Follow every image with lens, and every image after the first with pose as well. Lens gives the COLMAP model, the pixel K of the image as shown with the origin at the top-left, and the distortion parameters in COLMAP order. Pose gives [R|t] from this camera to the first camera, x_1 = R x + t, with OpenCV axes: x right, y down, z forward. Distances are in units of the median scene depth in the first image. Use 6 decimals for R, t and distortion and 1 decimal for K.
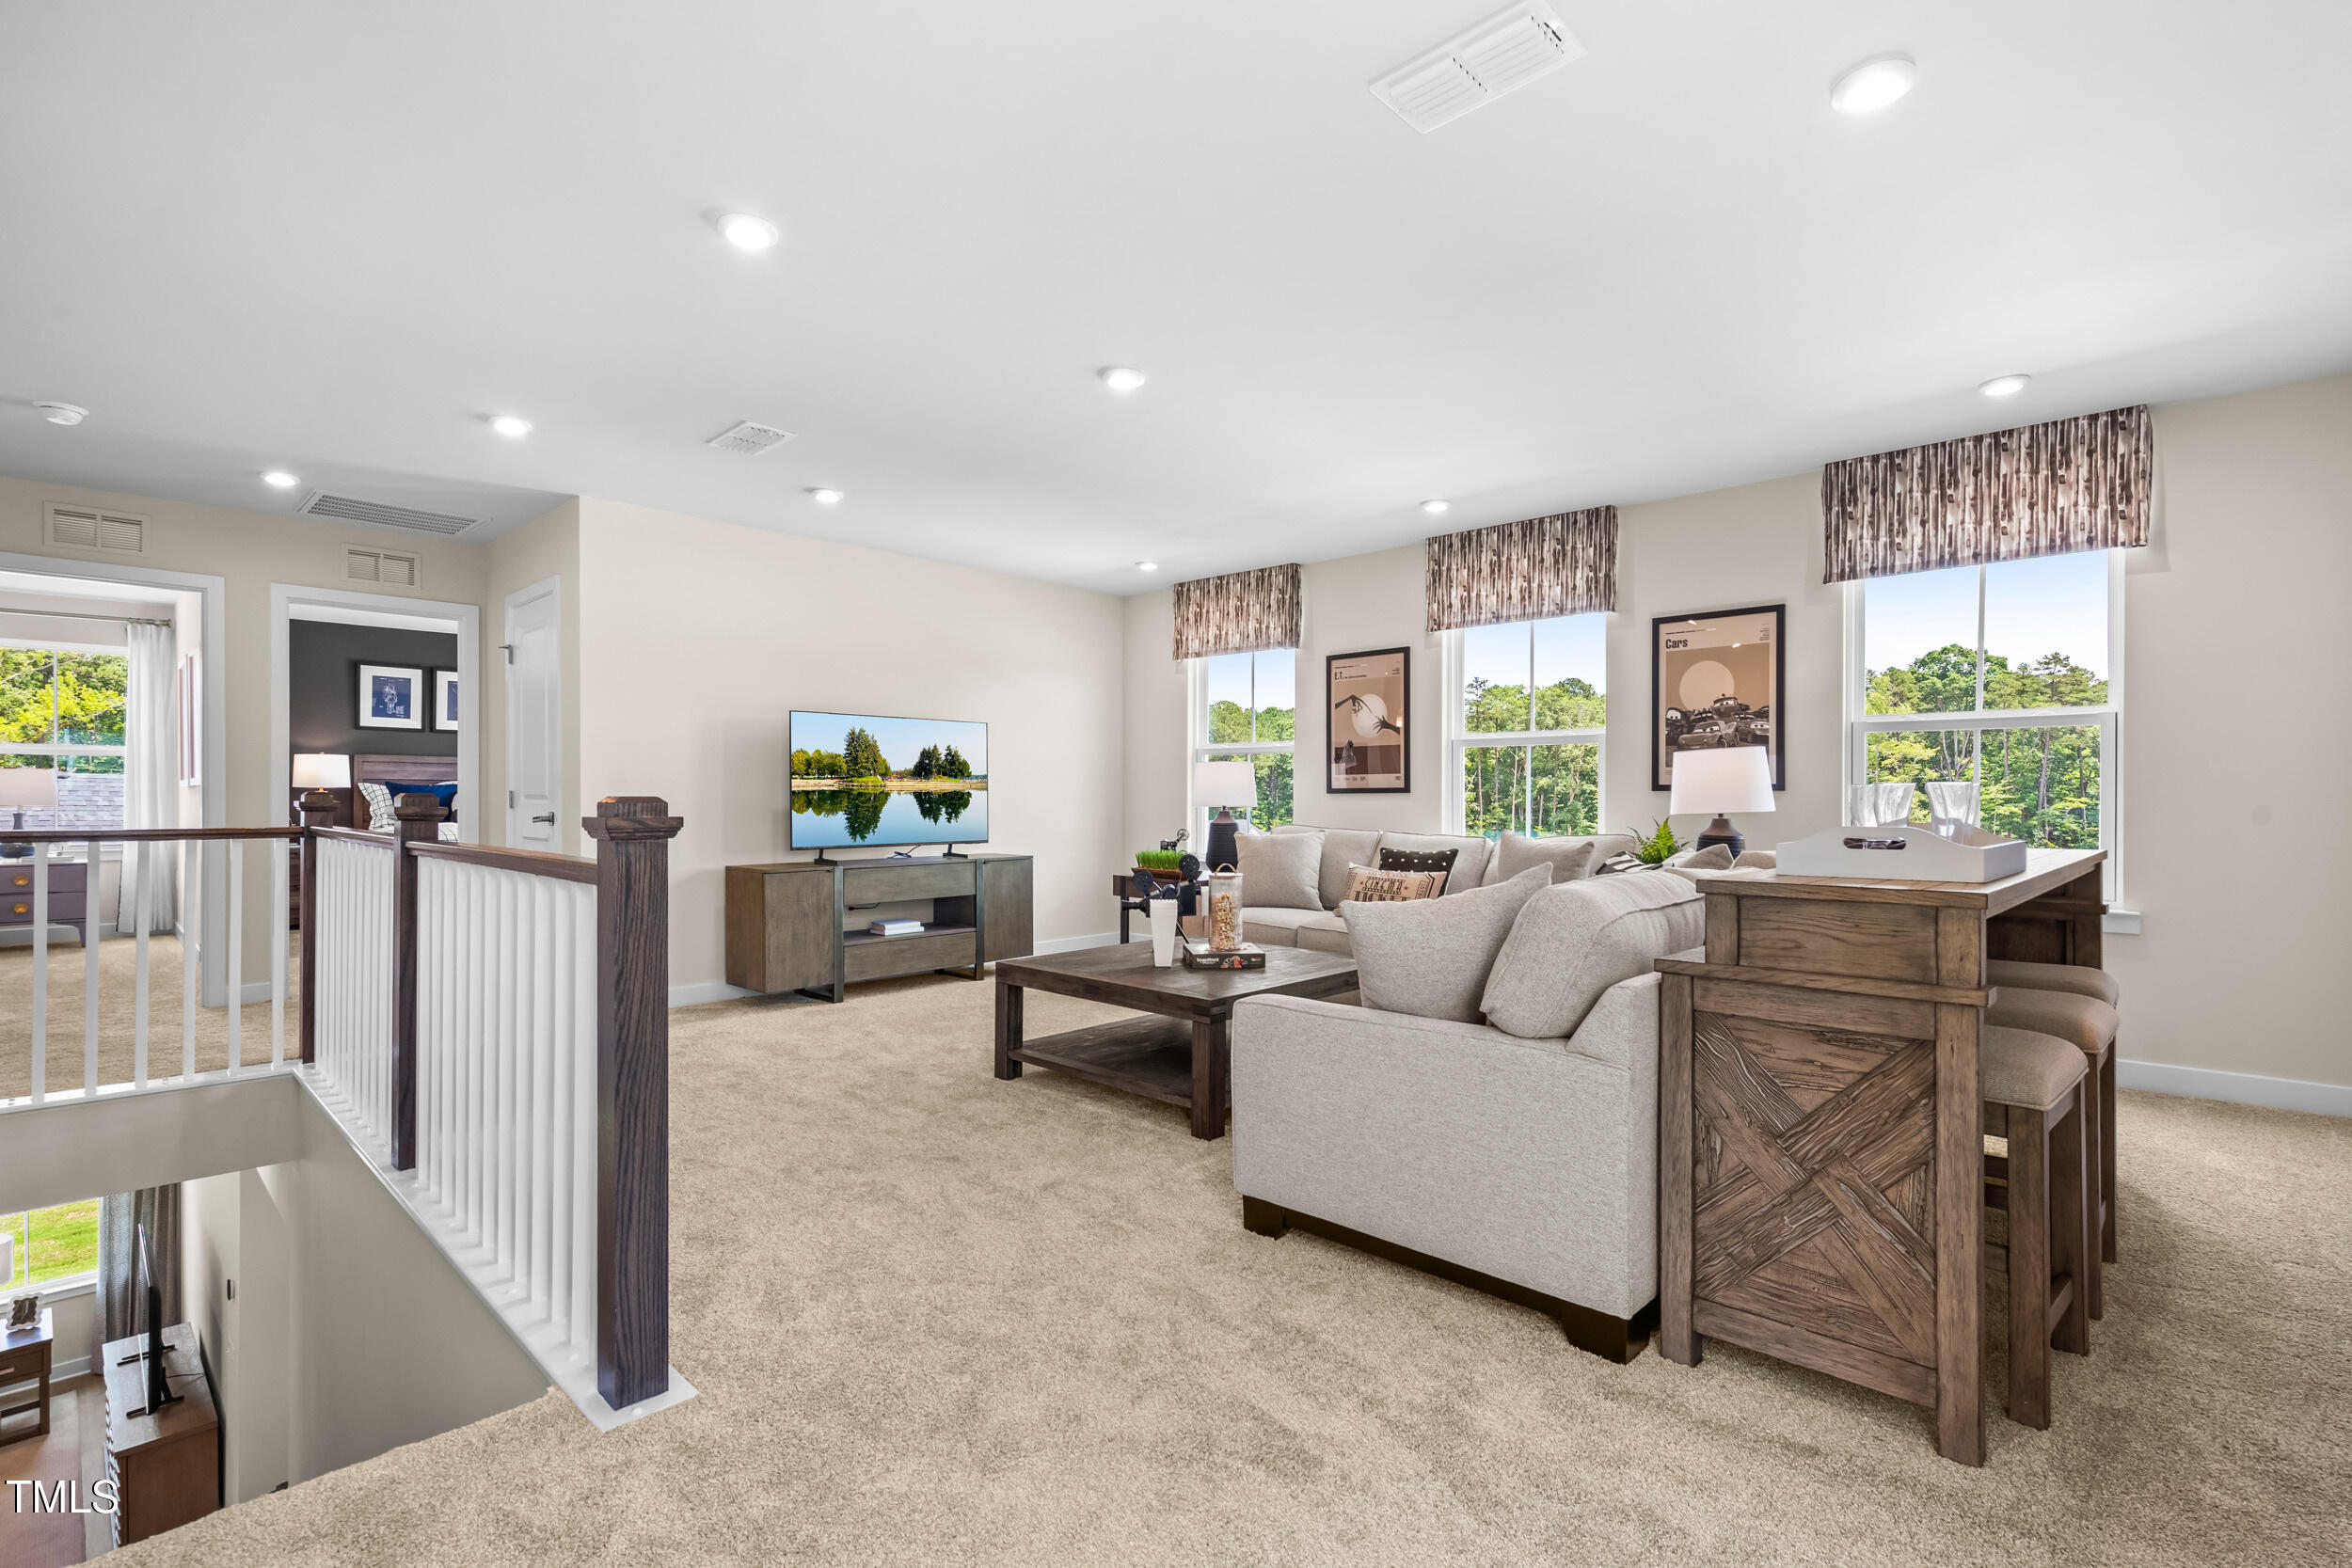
lens RADIAL K [[1072.5, 0, 1177.0], [0, 1072.5, 790.6], [0, 0, 1]] dist [-0.001767, -0.000054]
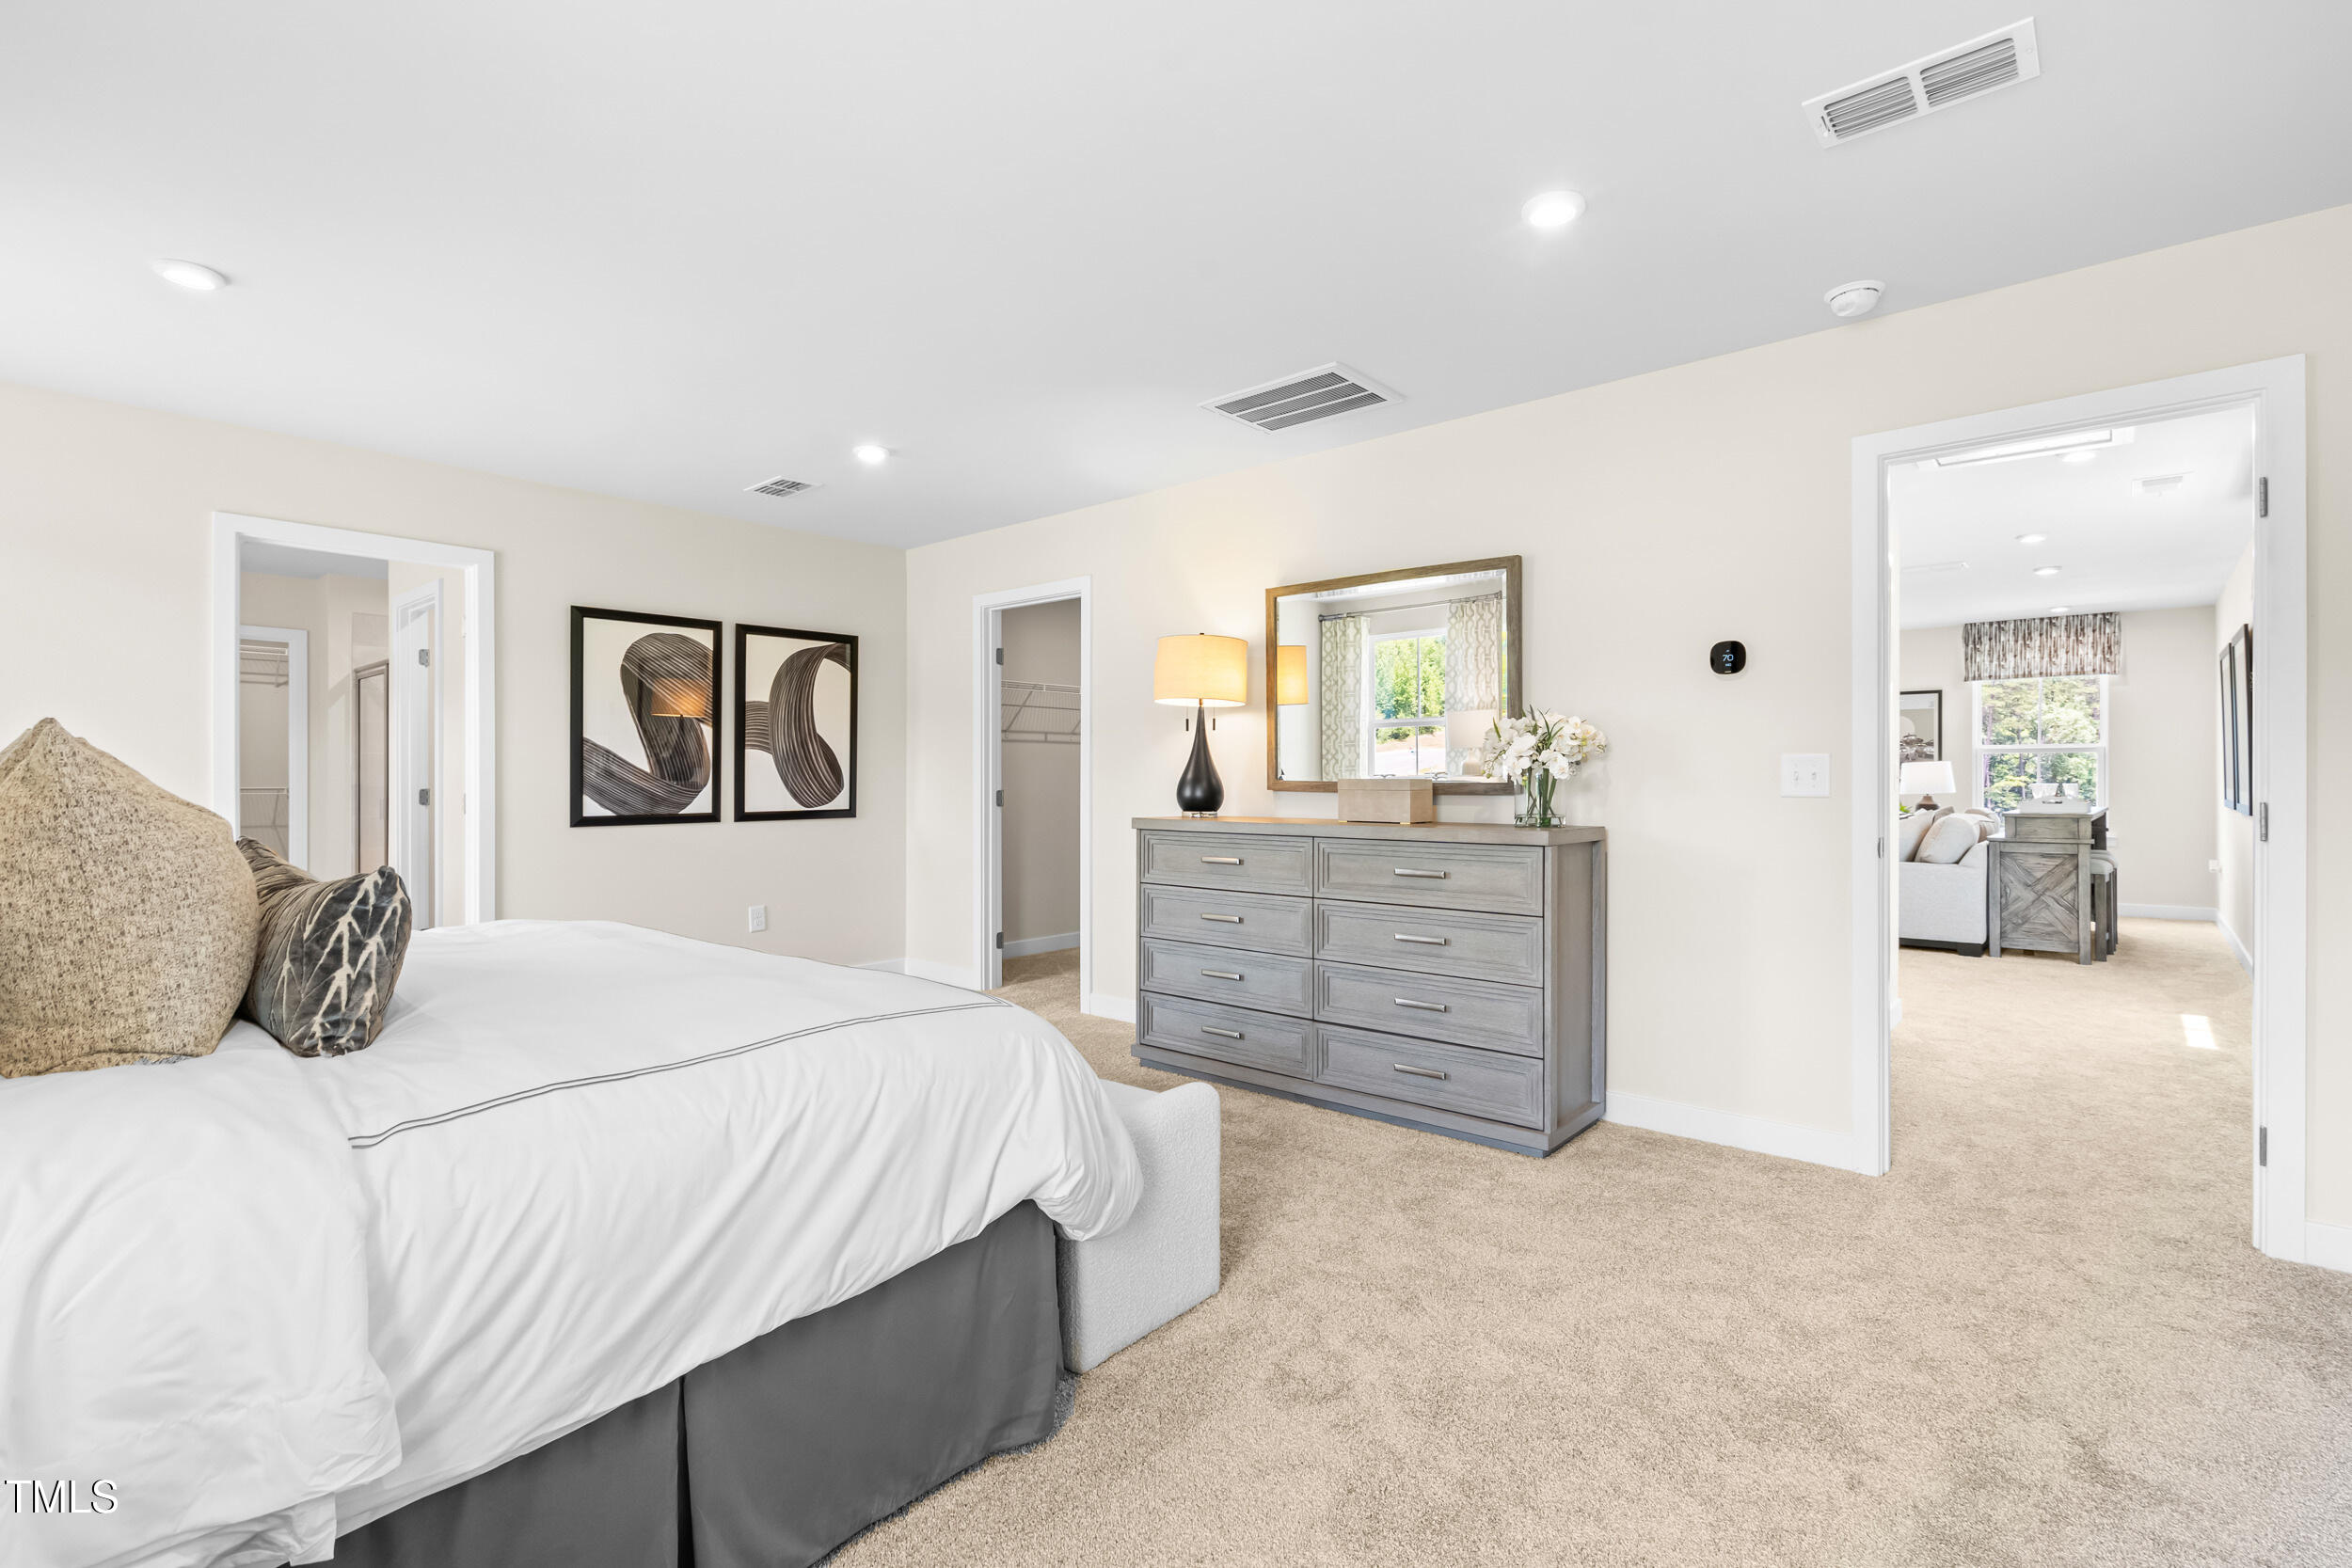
lens RADIAL K [[1072.5, 0, 1179.5], [0, 1072.5, 776.3], [0, 0, 1]] dist [-0.001767, -0.000054]
pose [[0.999257, -0.005020, 0.038215, -2.234327], [0.004904, 0.999983, 0.003134, -0.056264], [-0.038230, -0.002944, 0.999265, -2.275457]]
